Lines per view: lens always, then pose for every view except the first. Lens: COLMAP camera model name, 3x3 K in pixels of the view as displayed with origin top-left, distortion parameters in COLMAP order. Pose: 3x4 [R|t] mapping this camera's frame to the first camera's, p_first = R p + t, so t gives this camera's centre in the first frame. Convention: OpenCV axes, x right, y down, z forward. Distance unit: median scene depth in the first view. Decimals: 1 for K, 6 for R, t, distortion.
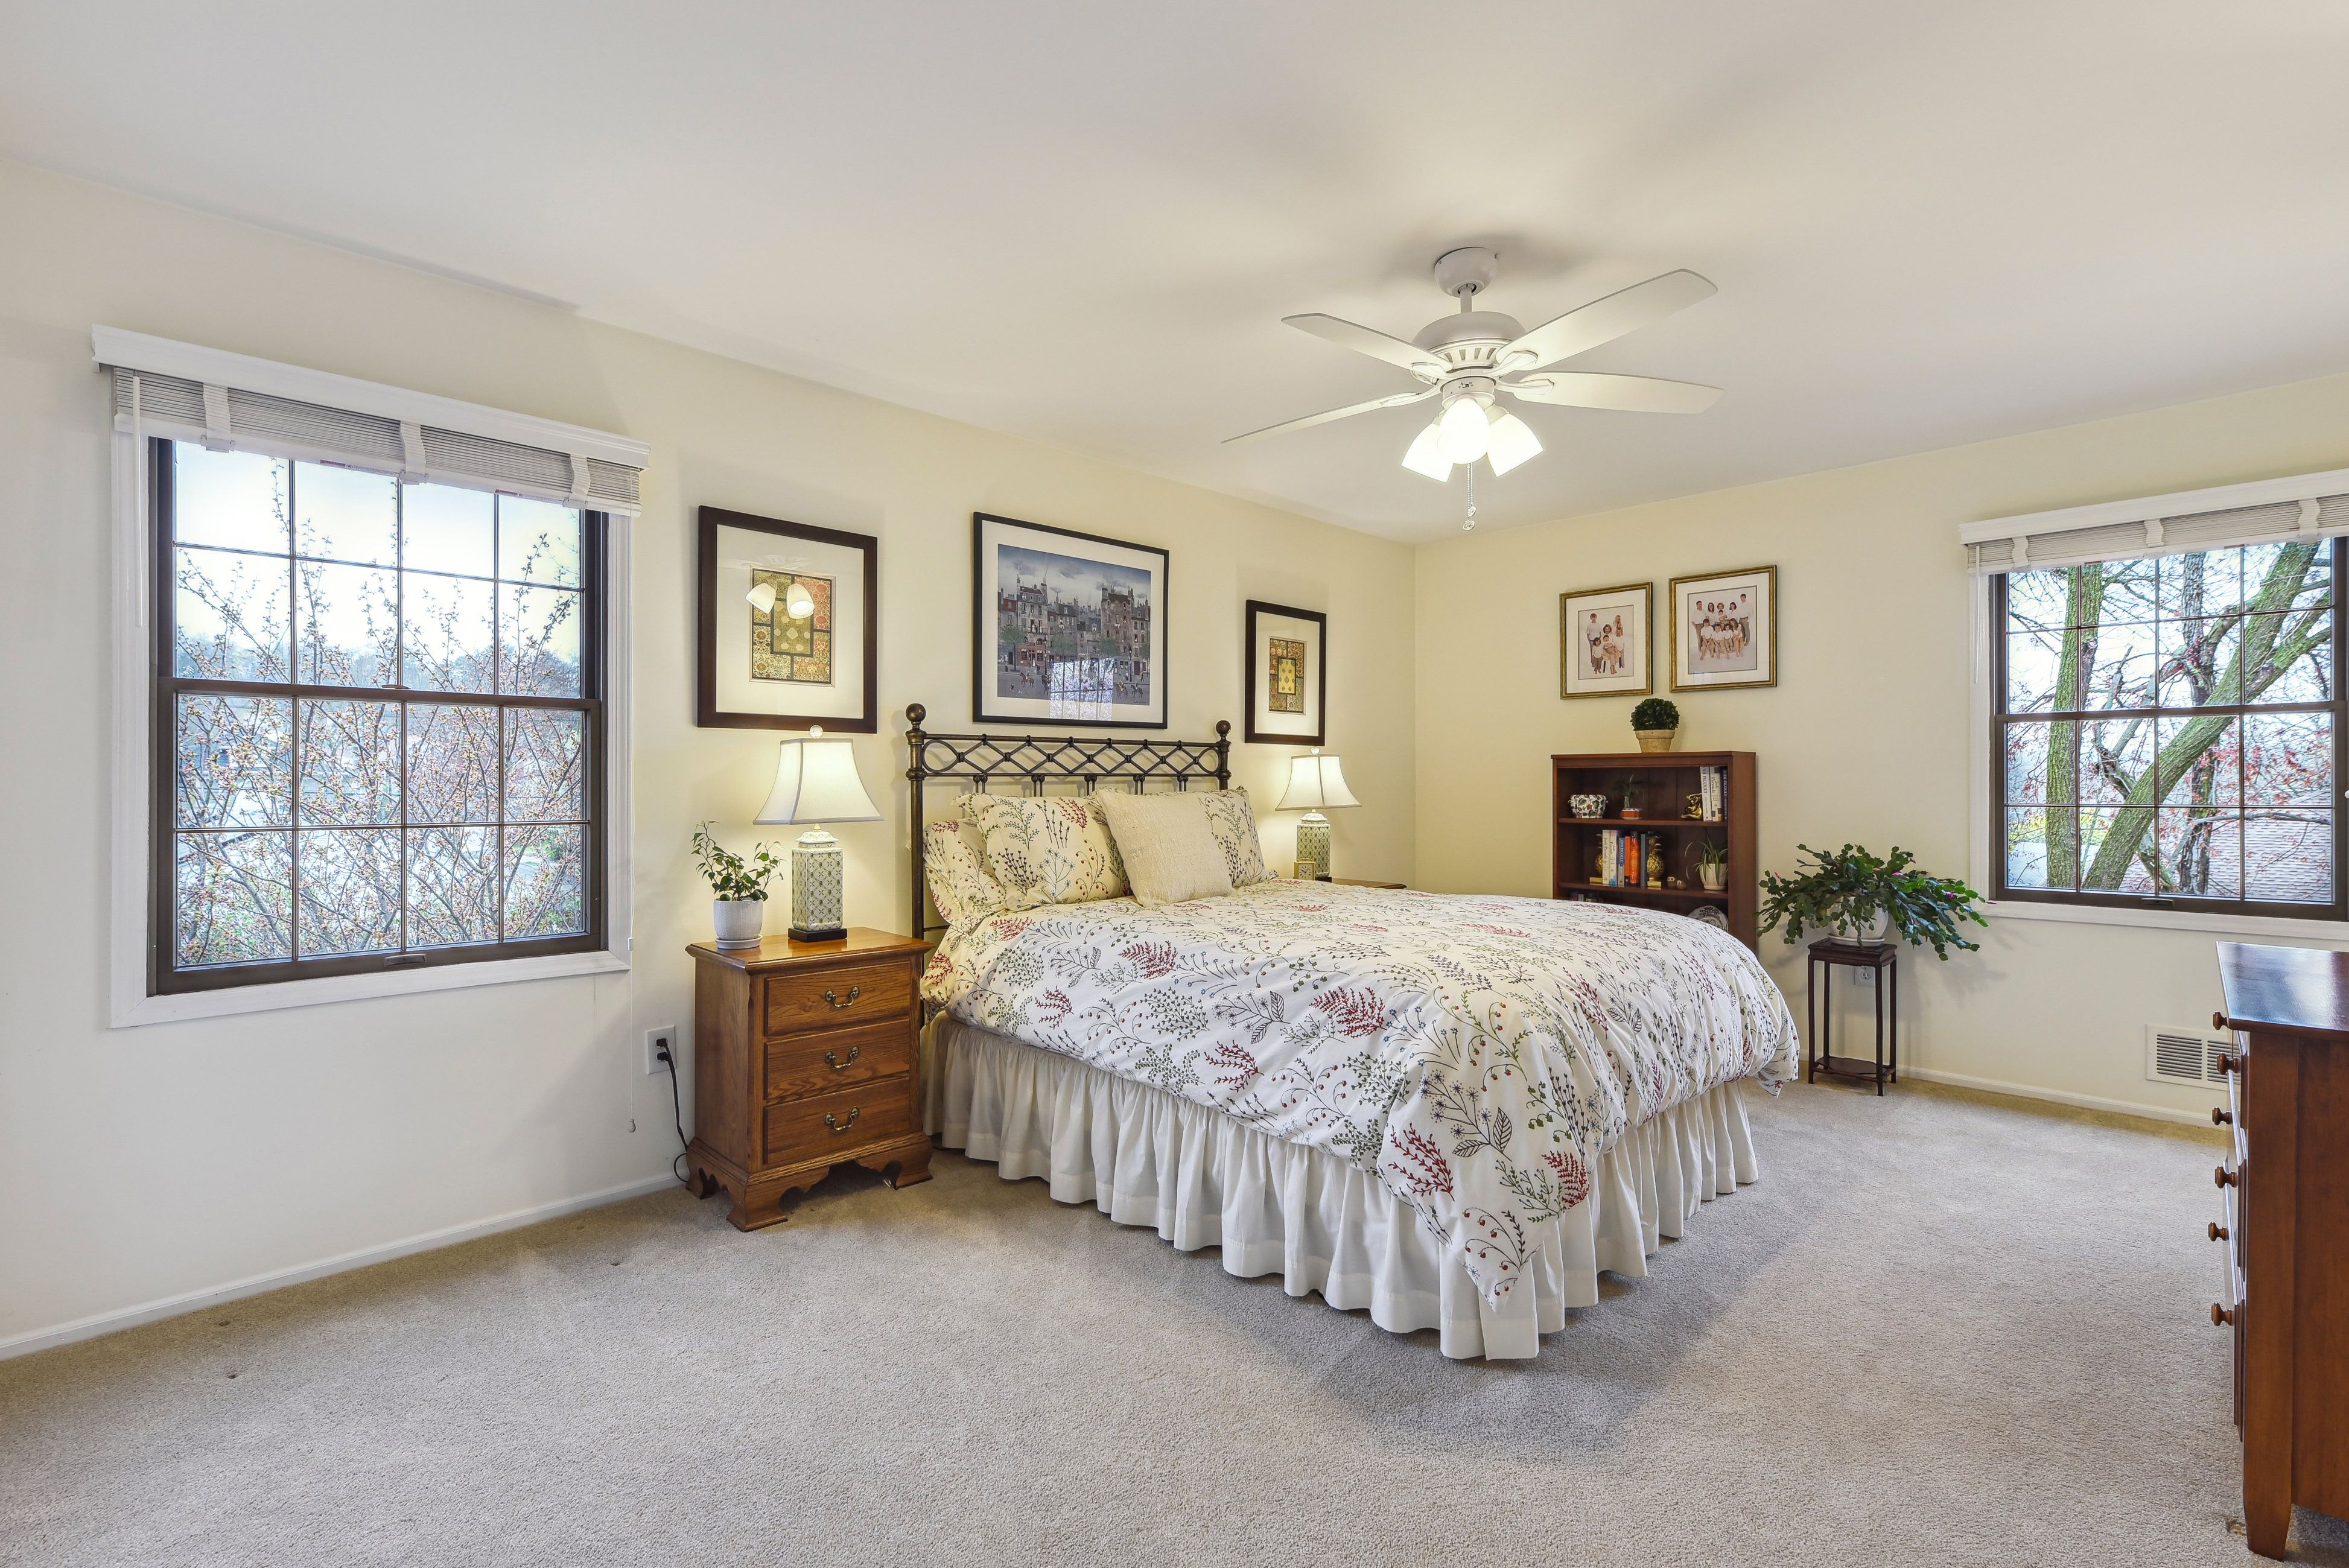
lens RADIAL K [[1059.9, 0, 1184.8], [0, 1059.9, 784.9], [0, 0, 1]] dist [-0.010856, -0.000932]
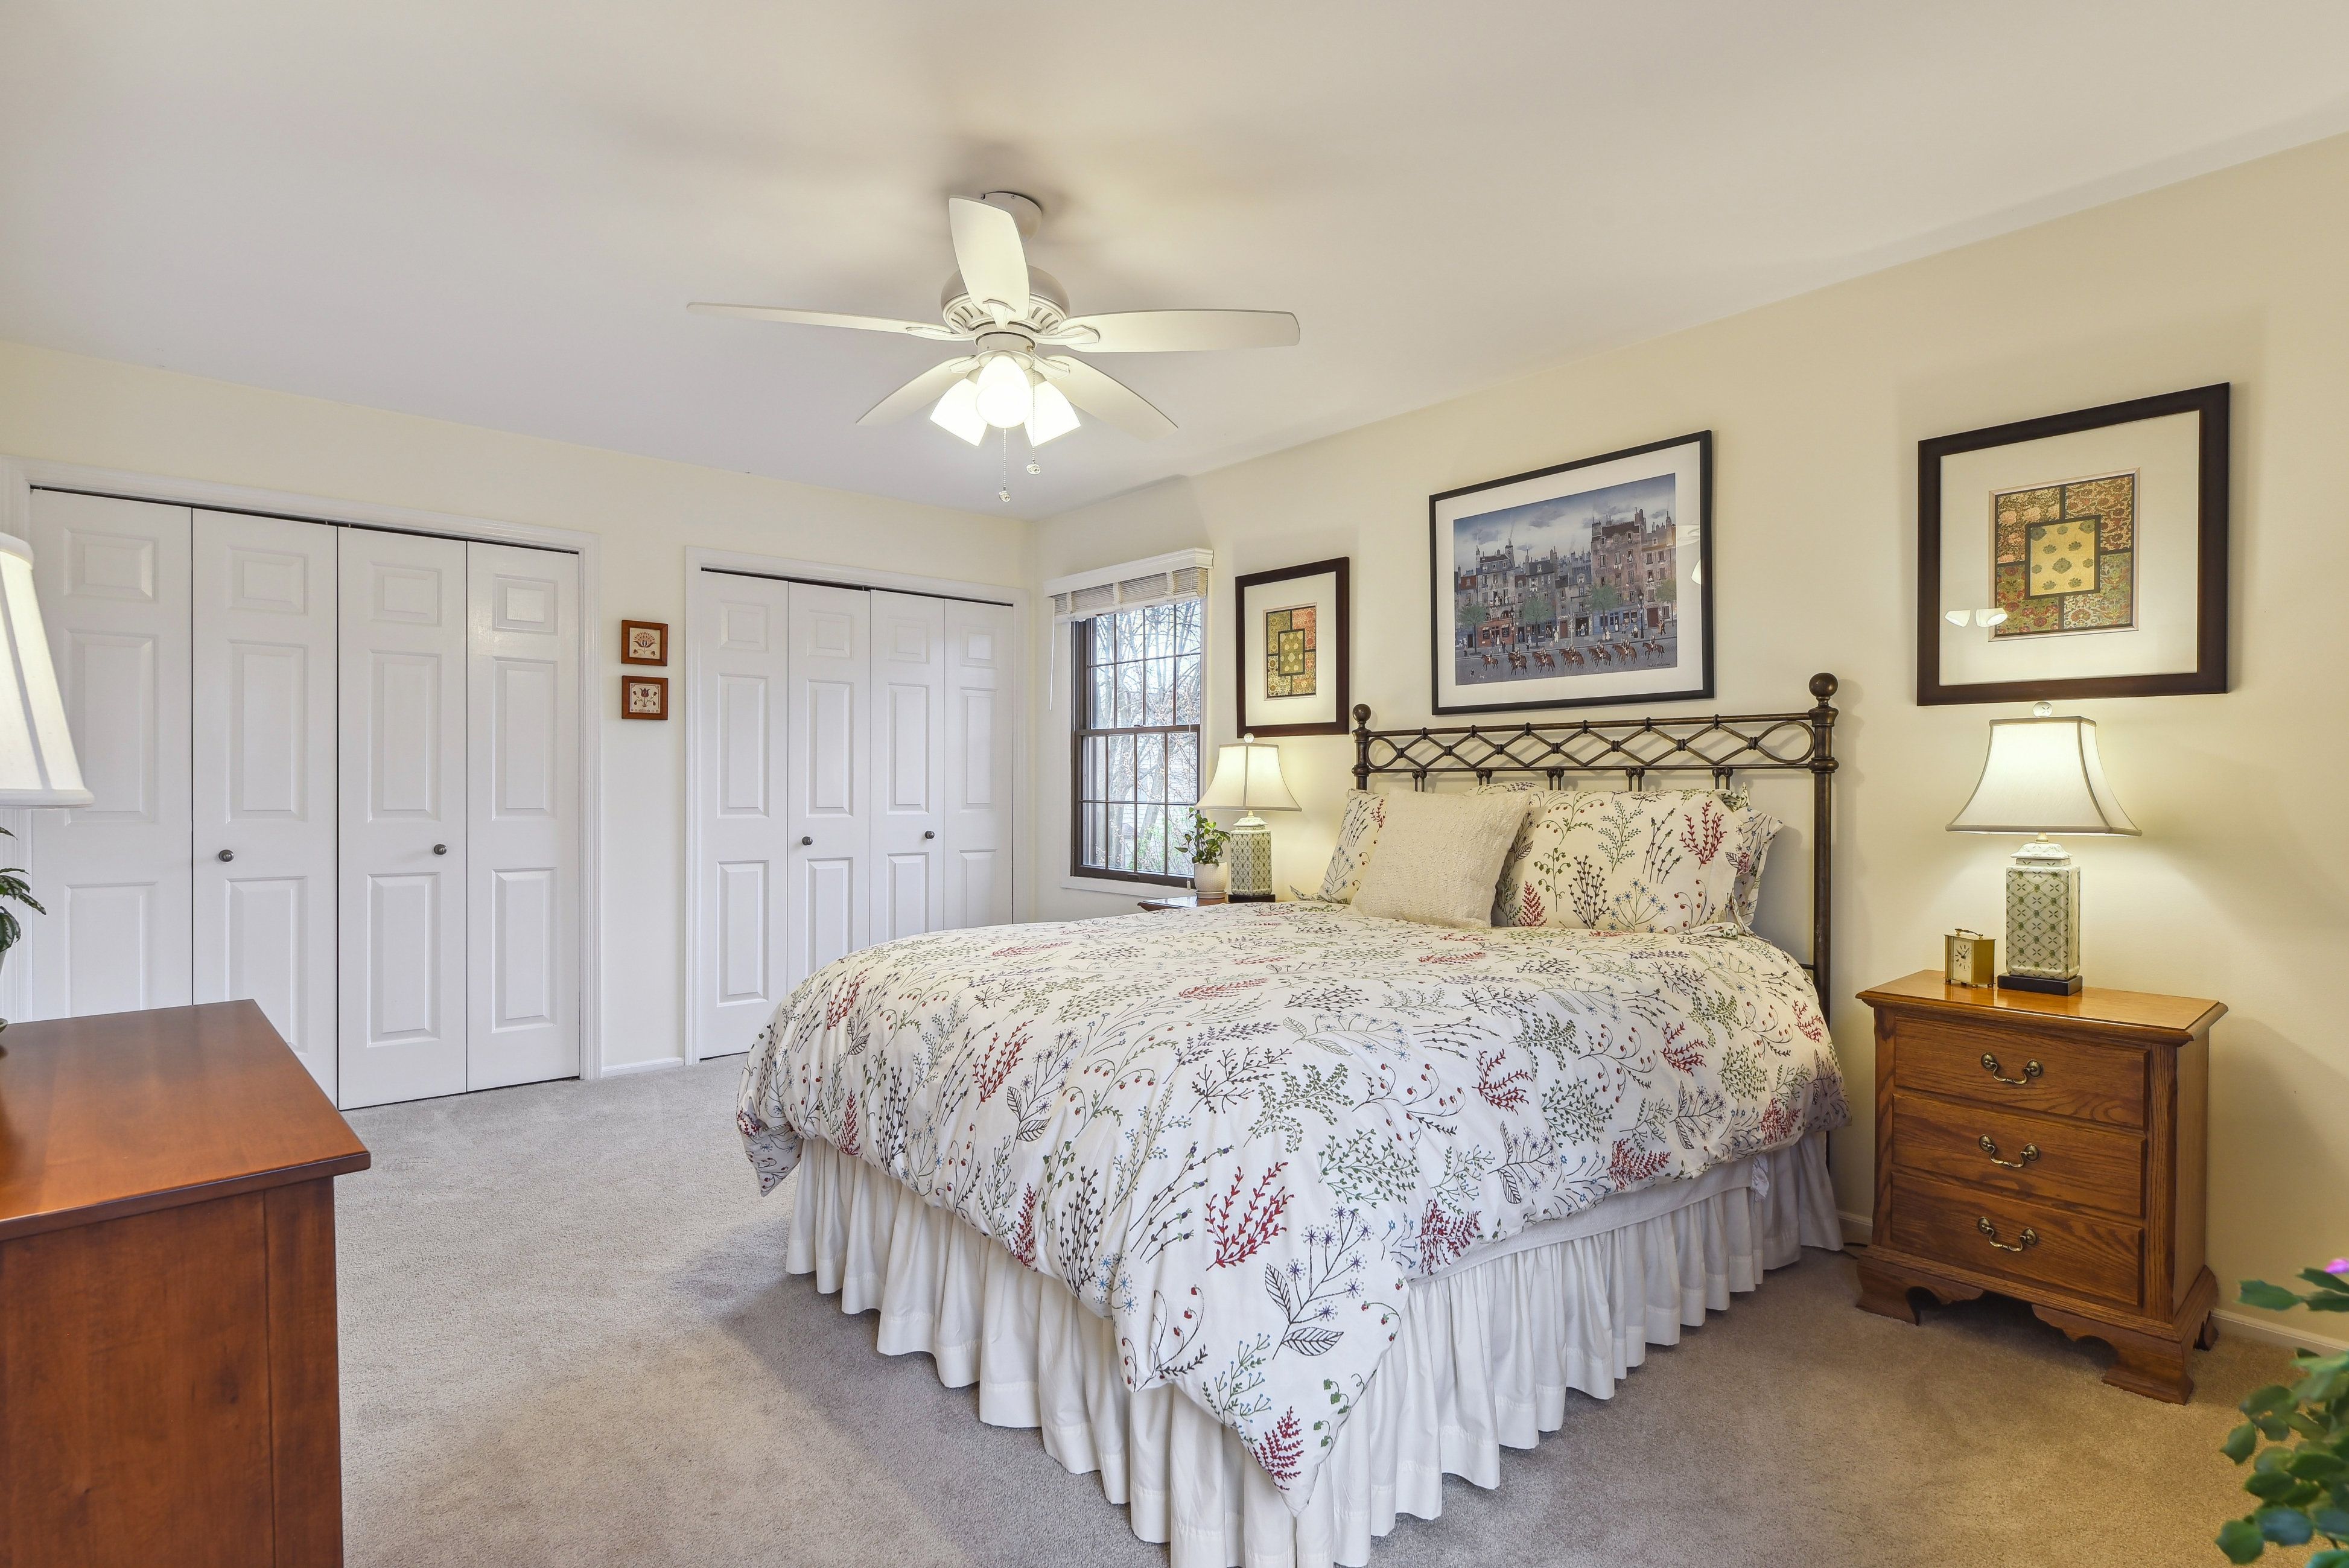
lens RADIAL K [[1152.0, 0, 1183.8], [0, 1152.0, 780.1], [0, 0, 1]] dist [0.001672, -0.001757]
pose [[-0.055013, 0.006811, -0.998462, 0.815624], [0.004788, 0.999967, 0.006557, -0.008203], [0.998474, -0.004420, -0.055044, 0.793381]]
